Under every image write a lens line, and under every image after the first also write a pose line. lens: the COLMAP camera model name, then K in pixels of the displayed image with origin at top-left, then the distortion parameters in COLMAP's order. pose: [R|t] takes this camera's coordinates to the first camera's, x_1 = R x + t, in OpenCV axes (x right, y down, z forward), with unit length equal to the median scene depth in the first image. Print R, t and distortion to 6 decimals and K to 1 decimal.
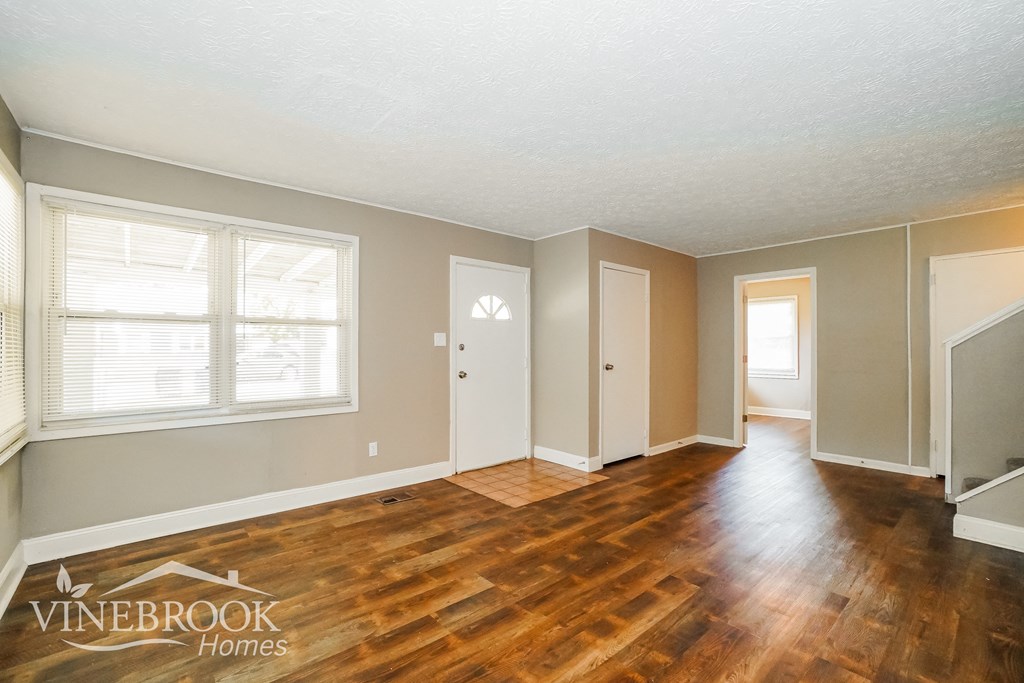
lens RADIAL K [[448.9, 0, 506.1], [0, 448.9, 344.5], [0, 0, 1]] dist [-0.059445, 0.022915]
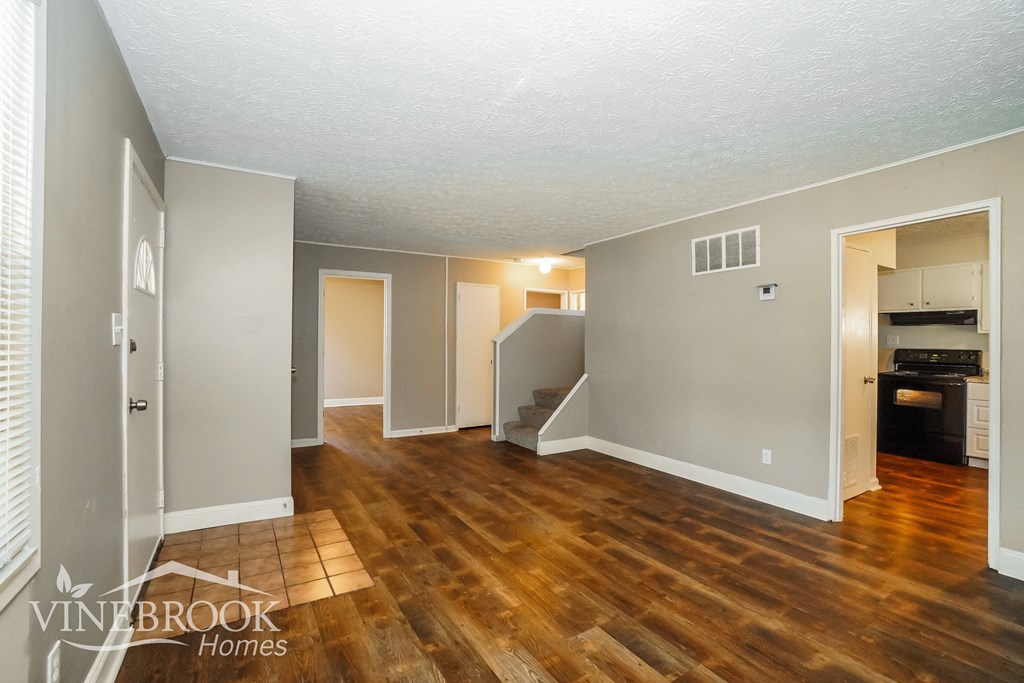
lens RADIAL K [[448.9, 0, 506.1], [0, 448.9, 344.5], [0, 0, 1]] dist [-0.059445, 0.022915]
pose [[0.174369, -0.008775, 0.984641, -0.673050], [-0.016638, 0.999791, 0.011857, -0.013628], [-0.984540, -0.018450, 0.174186, 0.771880]]
